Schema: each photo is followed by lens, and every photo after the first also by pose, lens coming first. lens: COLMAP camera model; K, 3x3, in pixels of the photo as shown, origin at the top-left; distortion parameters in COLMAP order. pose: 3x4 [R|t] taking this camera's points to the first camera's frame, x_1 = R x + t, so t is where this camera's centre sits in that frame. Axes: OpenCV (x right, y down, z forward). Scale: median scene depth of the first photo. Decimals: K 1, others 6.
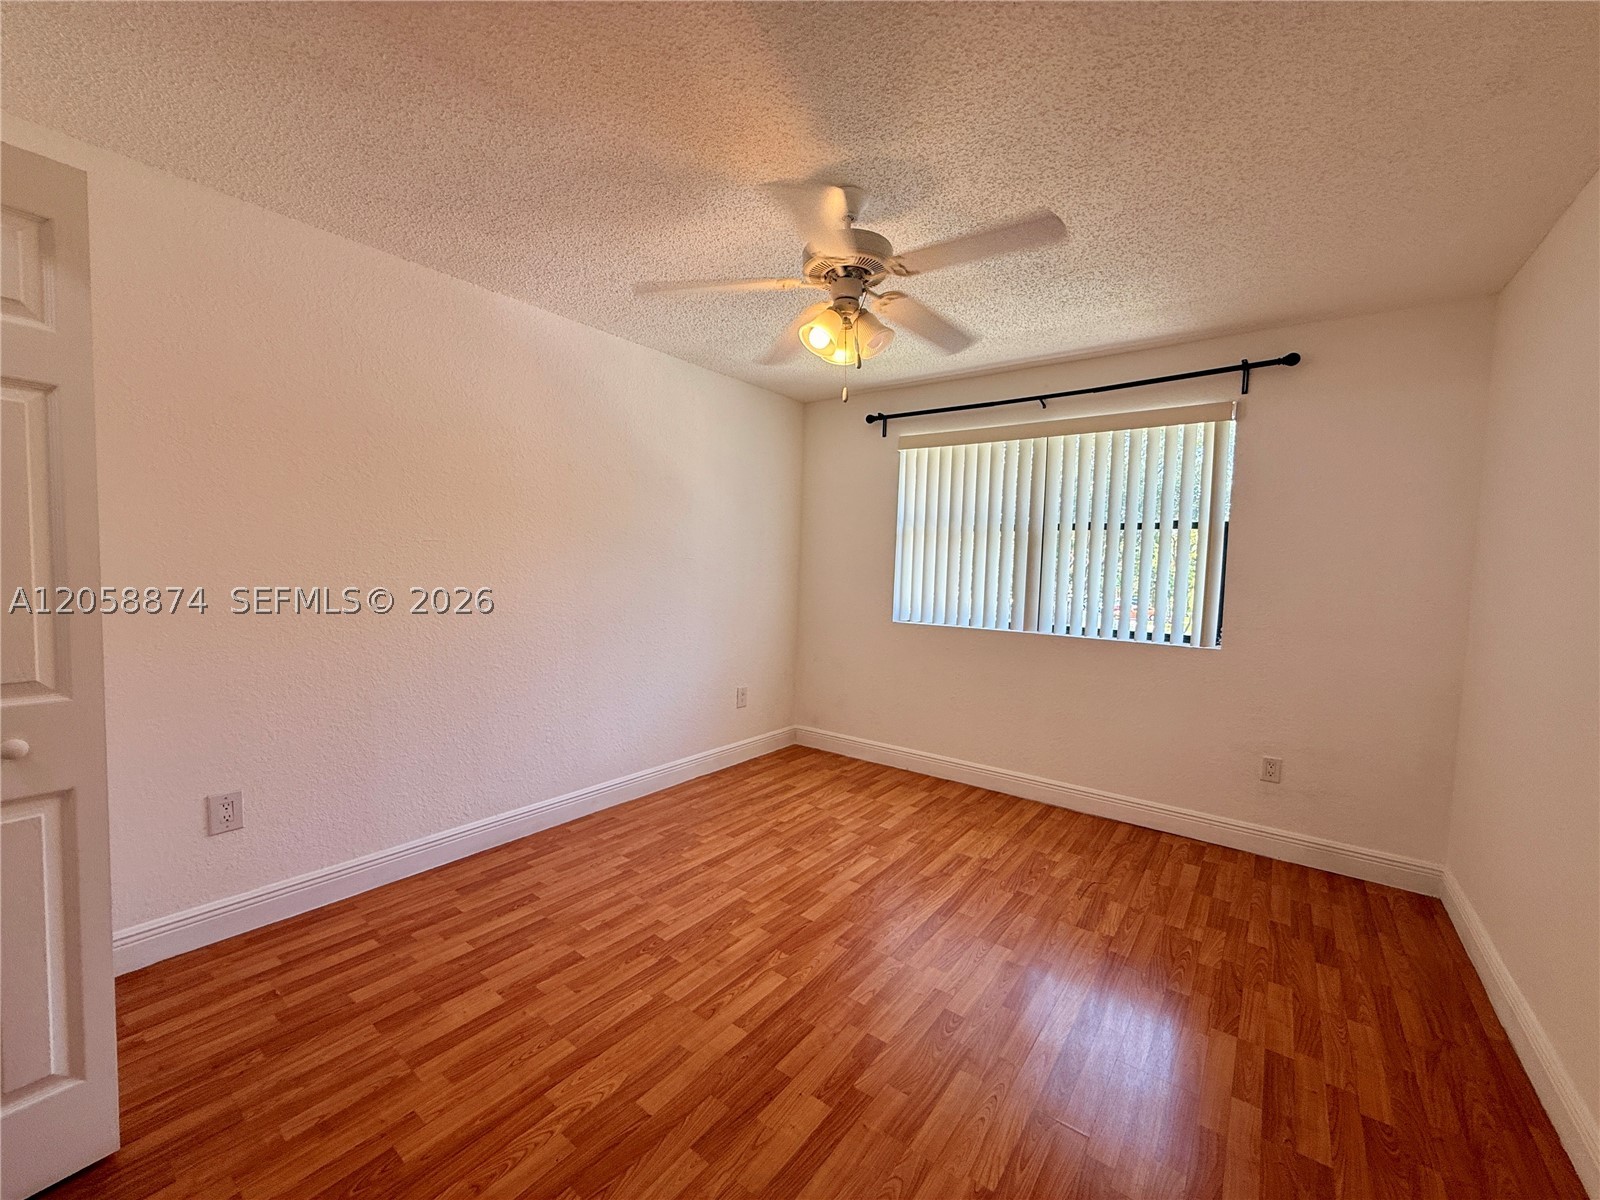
lens RADIAL K [[637.4, 0, 797.5], [0, 637.4, 599.5], [0, 0, 1]] dist [-0.001832, 0.000149]
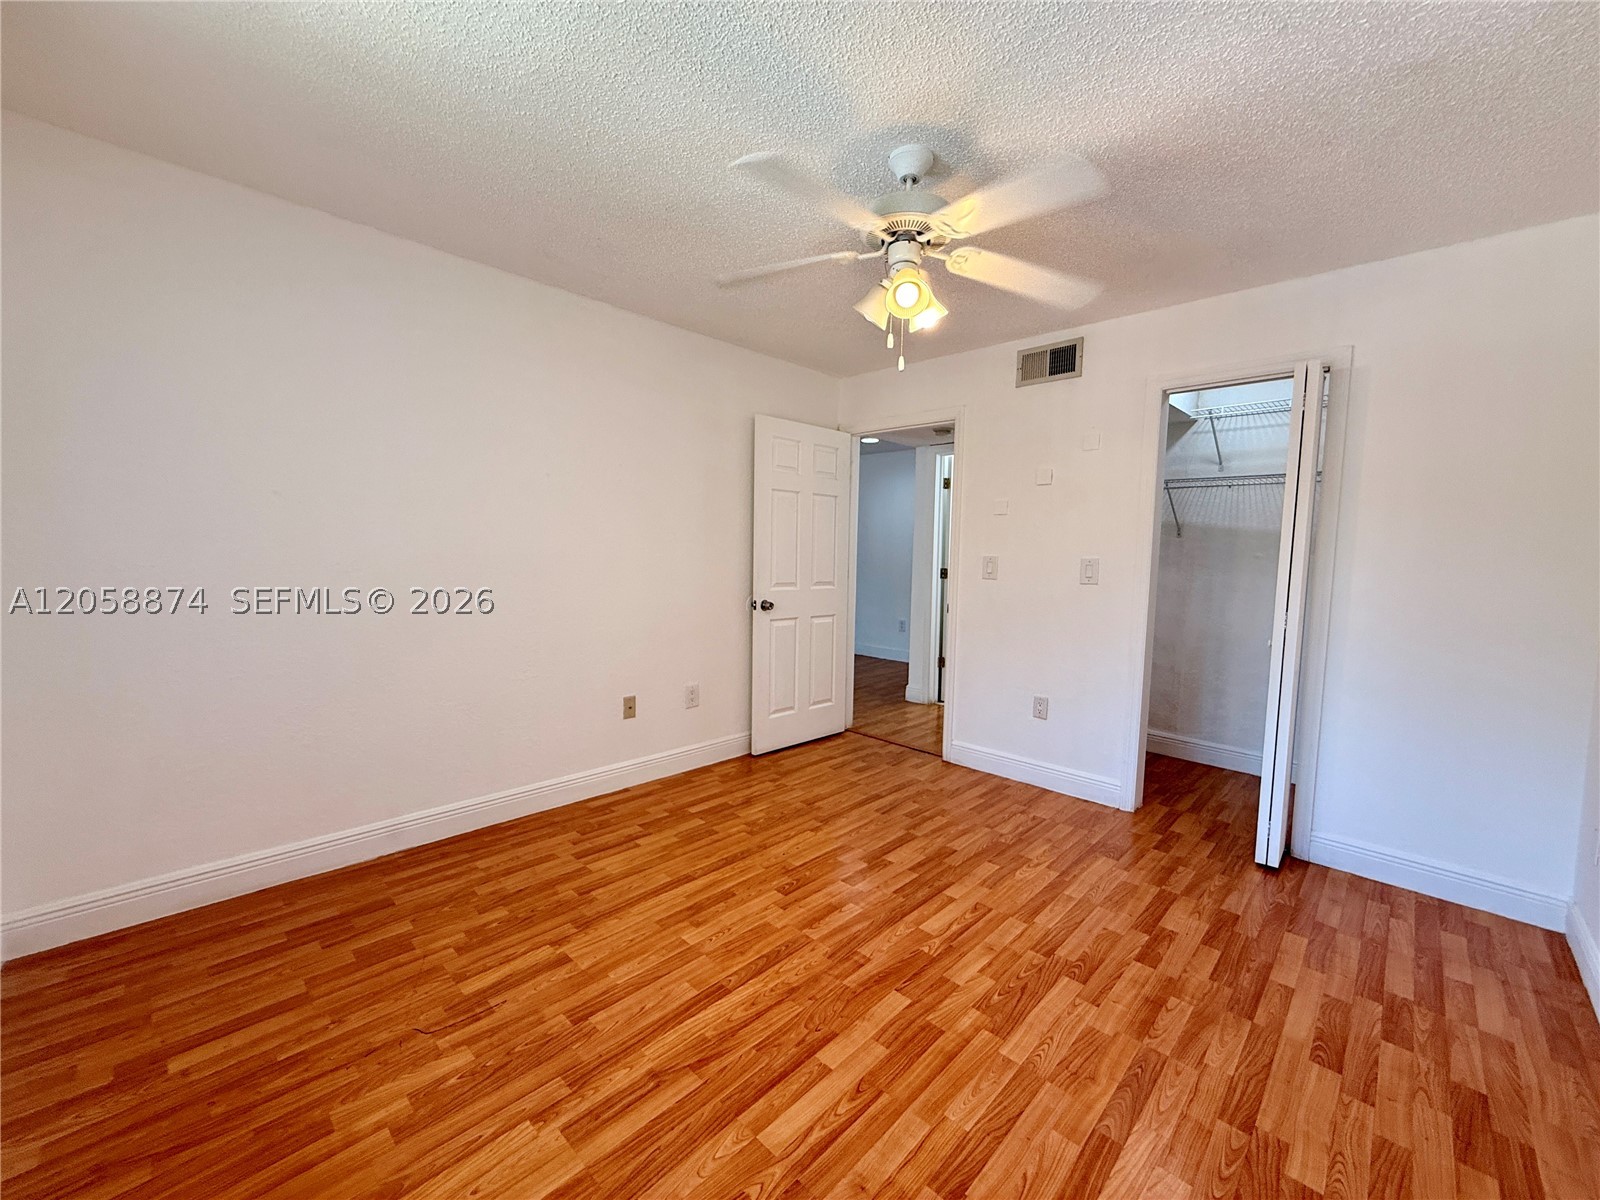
lens RADIAL K [[637.4, 0, 797.5], [0, 637.4, 599.5], [0, 0, 1]] dist [-0.001832, 0.000149]
pose [[-0.991632, -0.059085, 0.114784, 0.085246], [-0.043587, 0.990141, 0.133121, -0.075379], [-0.121518, 0.127004, -0.984430, 1.792481]]
